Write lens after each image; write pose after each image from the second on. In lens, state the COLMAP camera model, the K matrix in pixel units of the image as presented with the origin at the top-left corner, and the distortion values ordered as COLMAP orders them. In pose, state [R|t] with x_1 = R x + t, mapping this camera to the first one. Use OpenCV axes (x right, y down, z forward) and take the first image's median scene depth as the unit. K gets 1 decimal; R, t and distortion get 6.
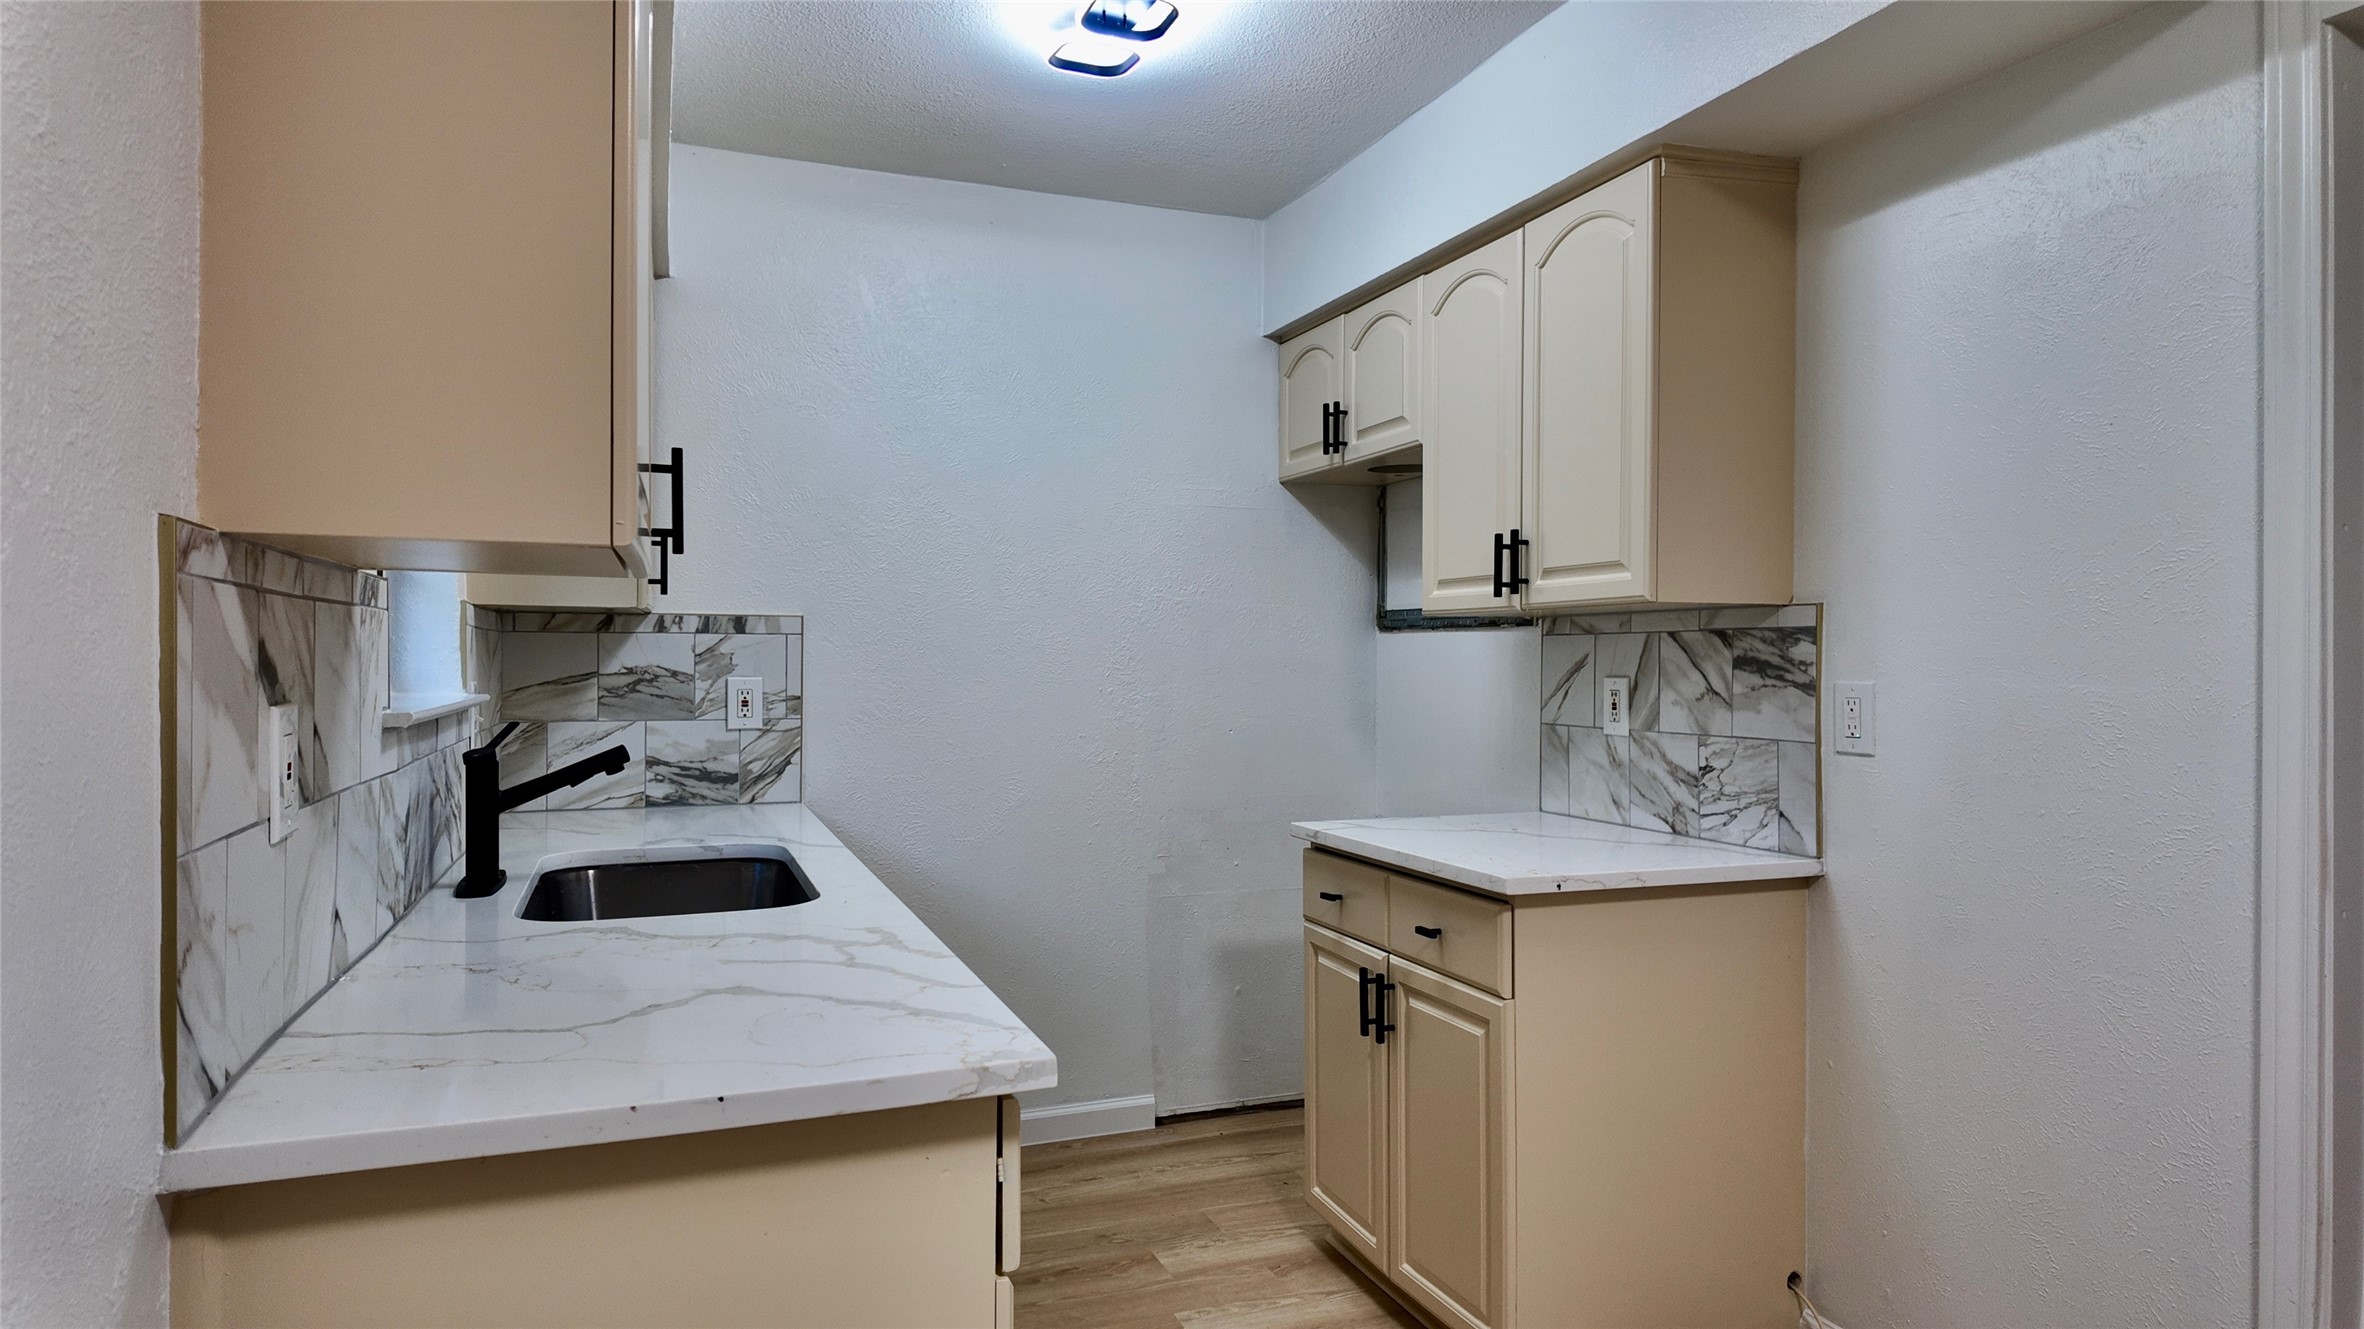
lens RADIAL K [[1388.0, 0, 1182.0], [0, 1388.0, 664.5], [0, 0, 1]] dist [0.036297, -0.047733]
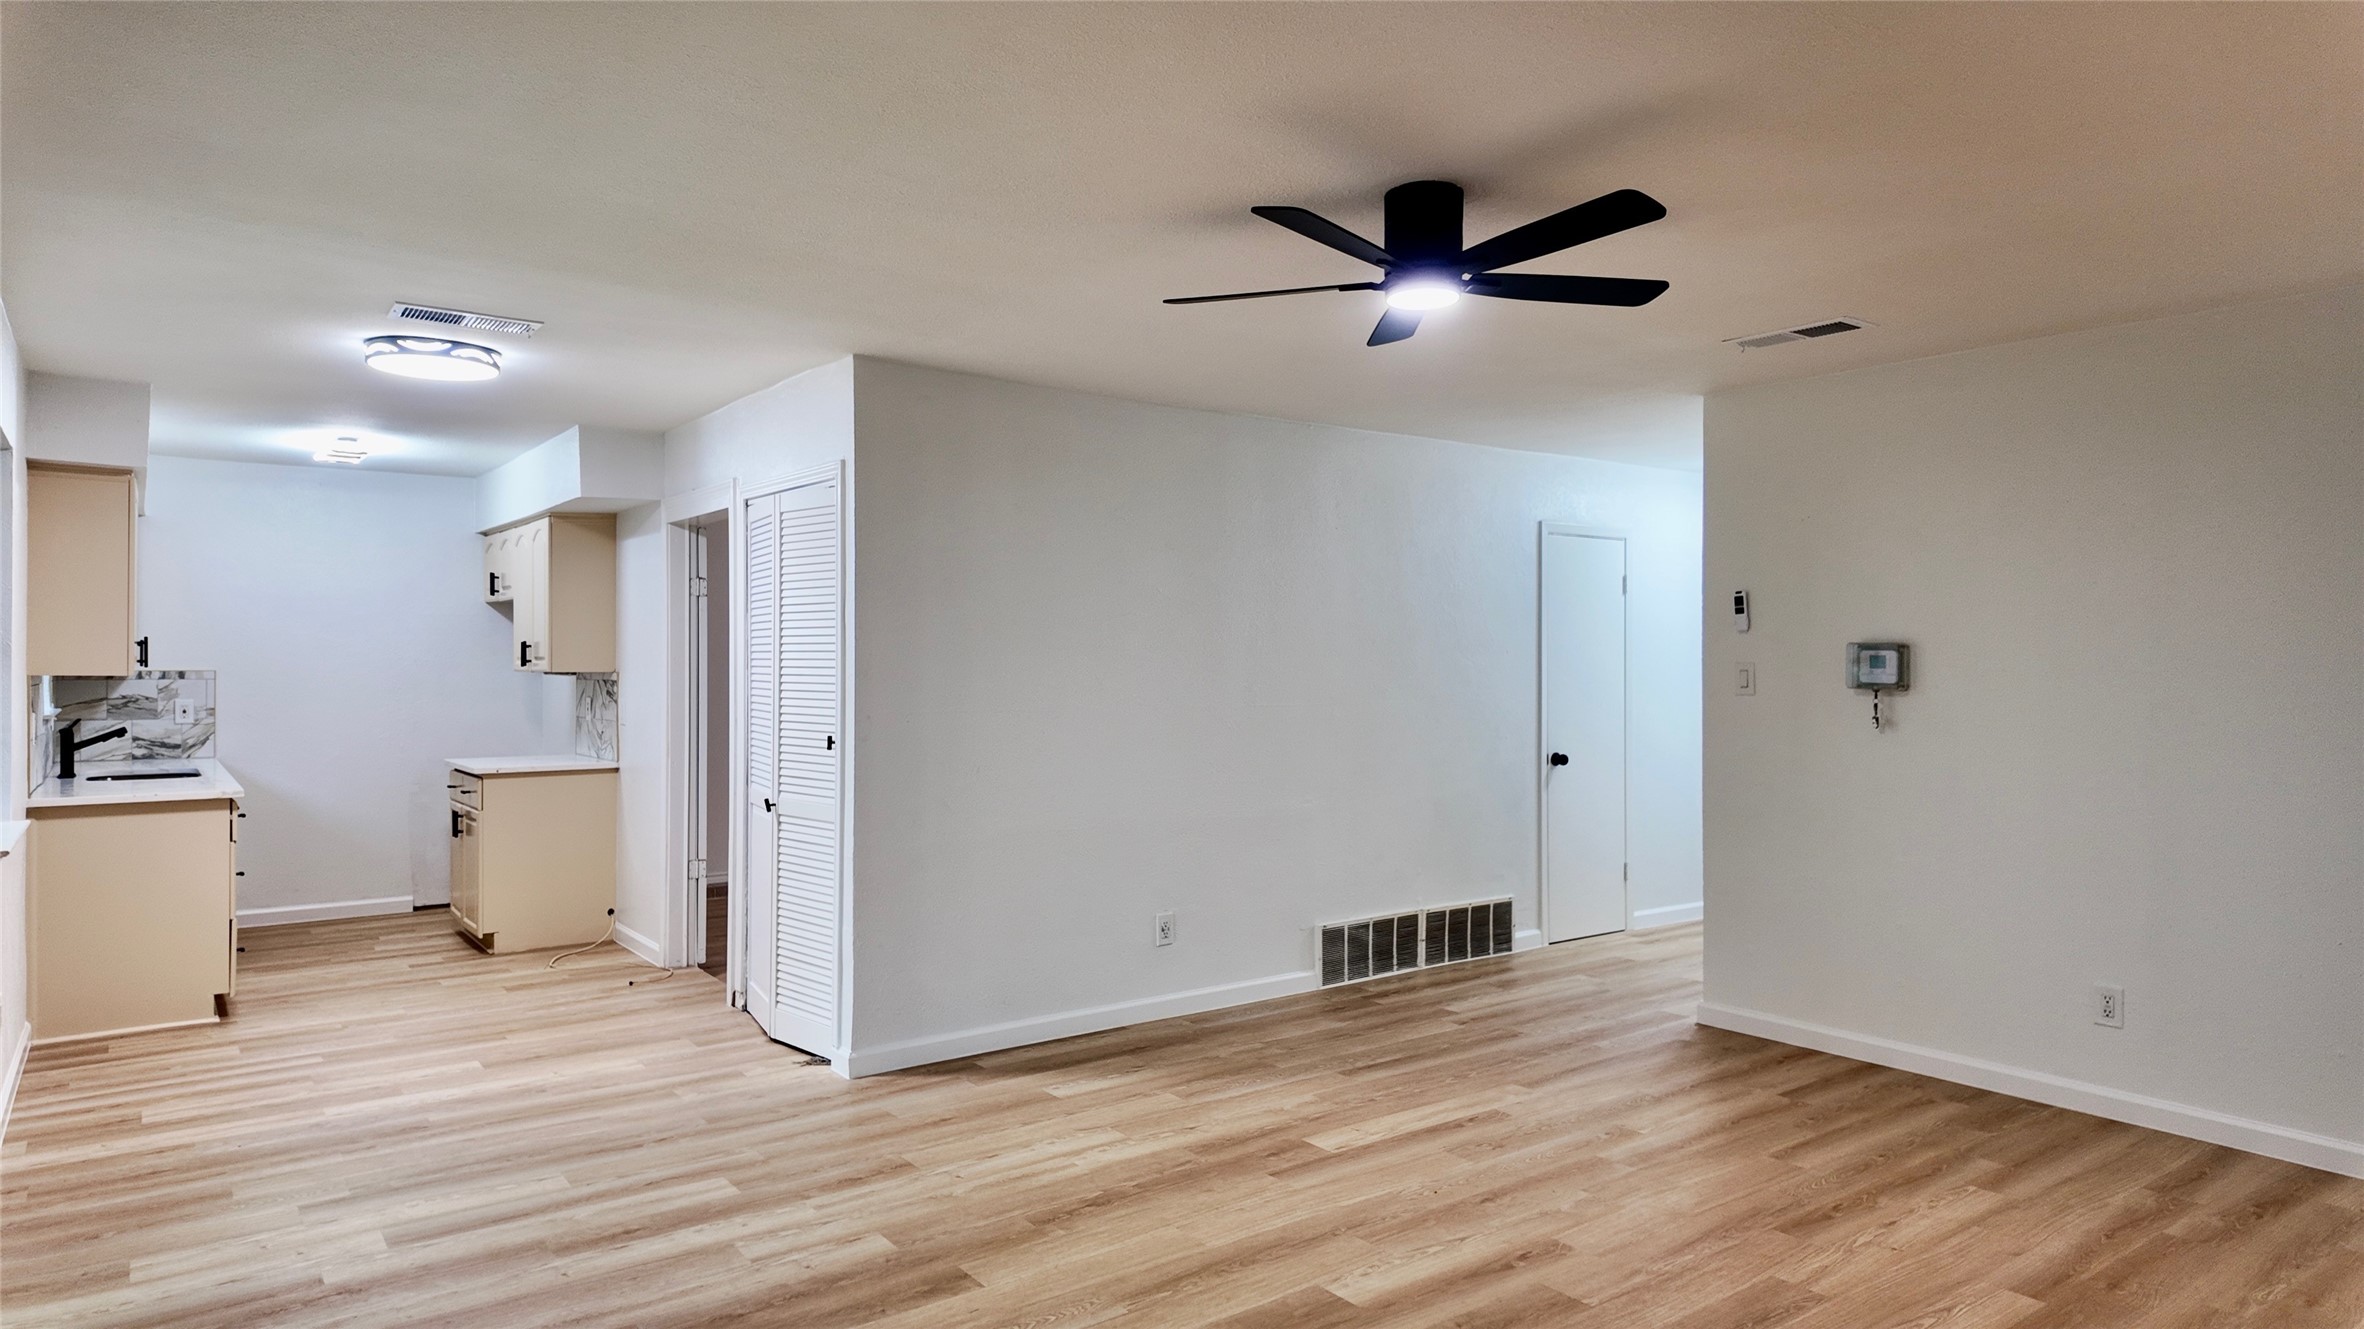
lens RADIAL K [[1388.0, 0, 1182.0], [0, 1388.0, 664.5], [0, 0, 1]] dist [0.036297, -0.047733]
pose [[0.959413, -0.001490, 0.282001, 0.569159], [0.002305, 0.999994, -0.002559, -0.036476], [-0.281995, 0.003105, 0.959411, -1.539987]]
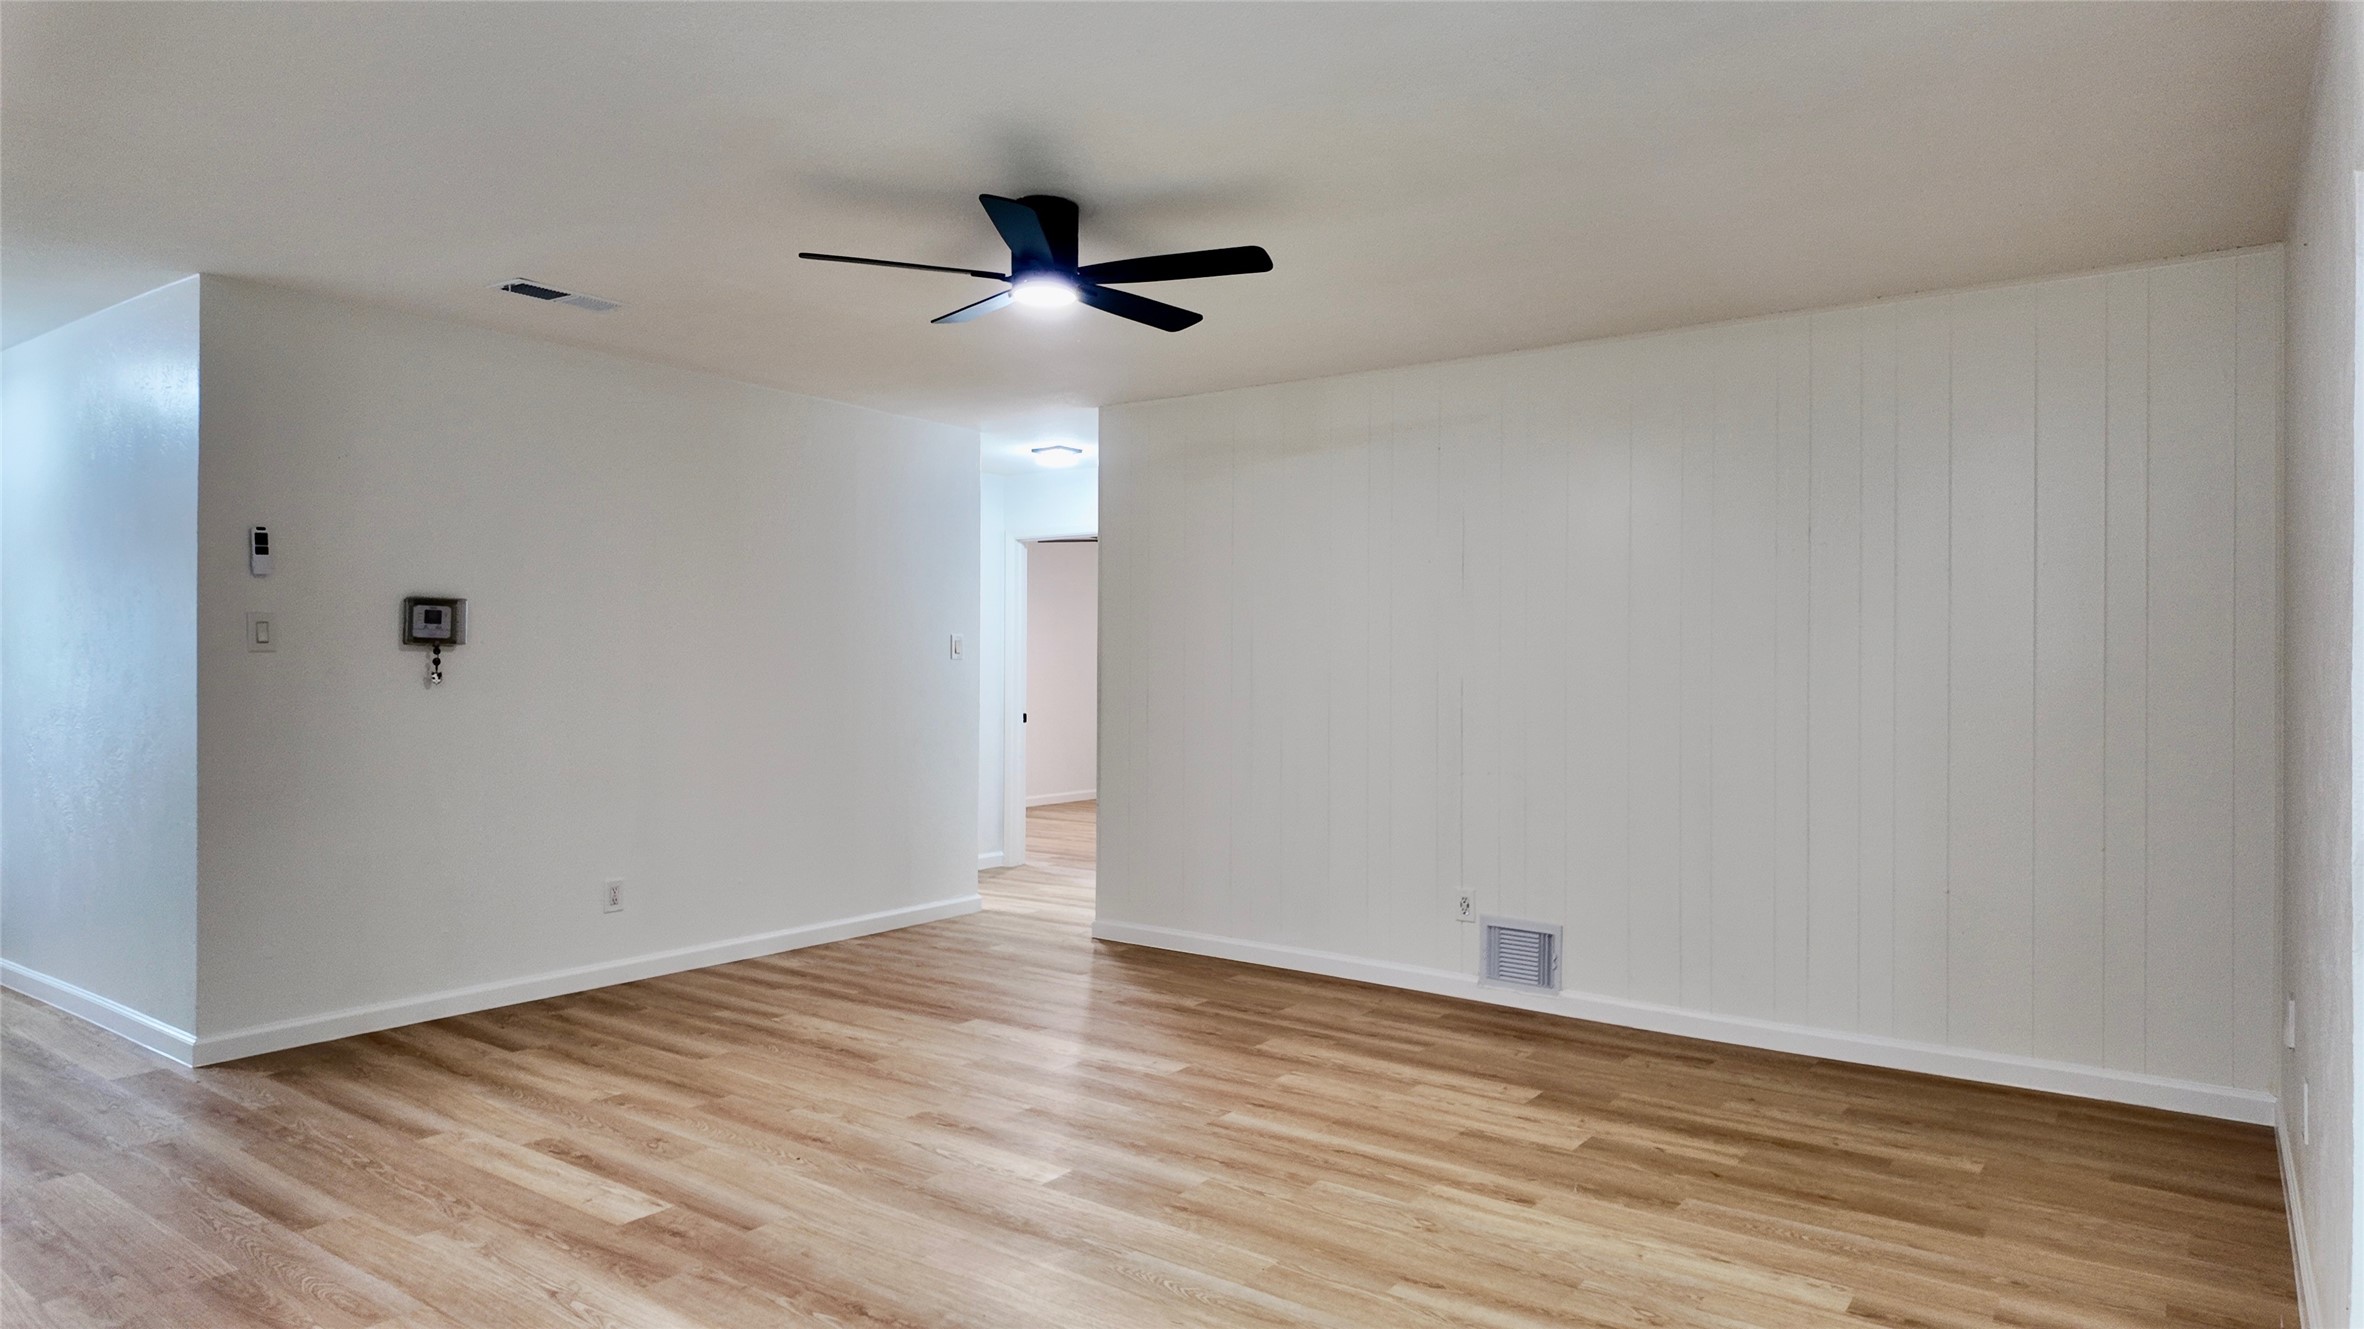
lens RADIAL K [[1388.0, 0, 1182.0], [0, 1388.0, 664.5], [0, 0, 1]] dist [0.036297, -0.047733]
pose [[-0.552189, -0.001444, 0.833718, -0.759166], [0.004441, 0.999979, 0.004673, 0.065865], [-0.833707, 0.006283, -0.552171, 1.822616]]
